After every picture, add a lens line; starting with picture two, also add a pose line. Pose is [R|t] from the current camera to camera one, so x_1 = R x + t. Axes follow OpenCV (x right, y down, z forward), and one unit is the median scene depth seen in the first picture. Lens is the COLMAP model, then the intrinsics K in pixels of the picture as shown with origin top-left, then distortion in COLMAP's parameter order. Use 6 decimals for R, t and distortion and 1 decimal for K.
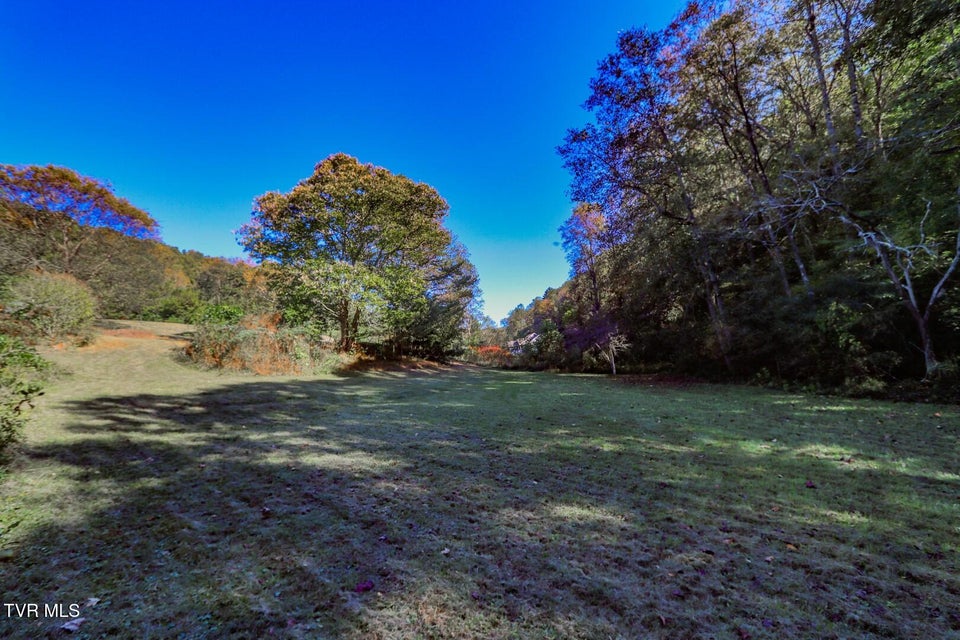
lens RADIAL K [[453.3, 0, 480.0], [0, 453.3, 320.0], [0, 0, 1]] dist [-0.002543, -0.000519]
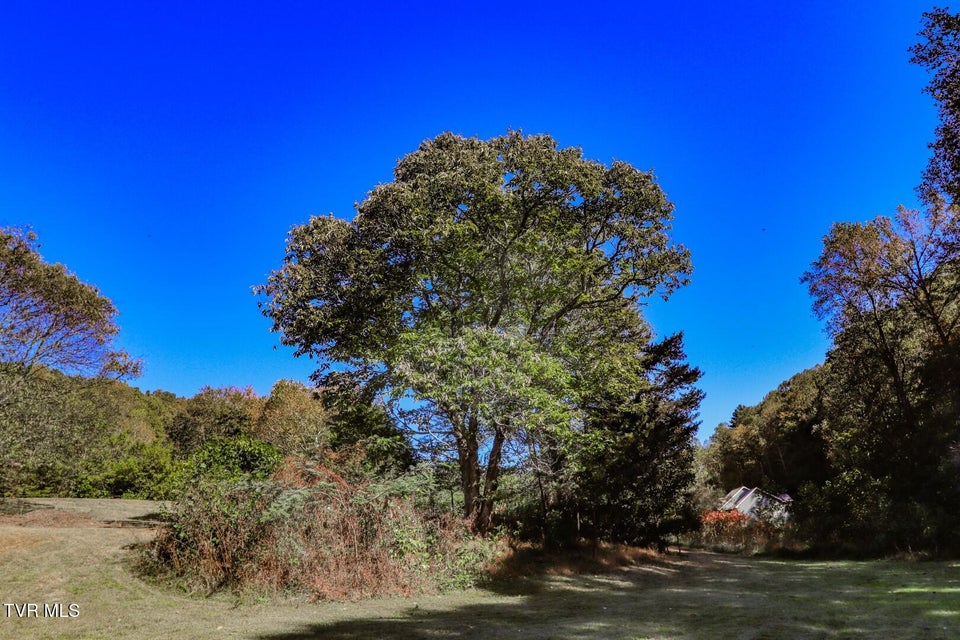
lens RADIAL K [[731.8, 0, 480.0], [0, 731.8, 320.0], [0, 0, 1]] dist [0.009918, 0.001268]
pose [[0.985566, -0.095061, -0.140083, -0.145582], [0.063026, 0.974013, -0.217546, 0.017814], [0.157123, 0.205577, 0.965945, 0.207997]]
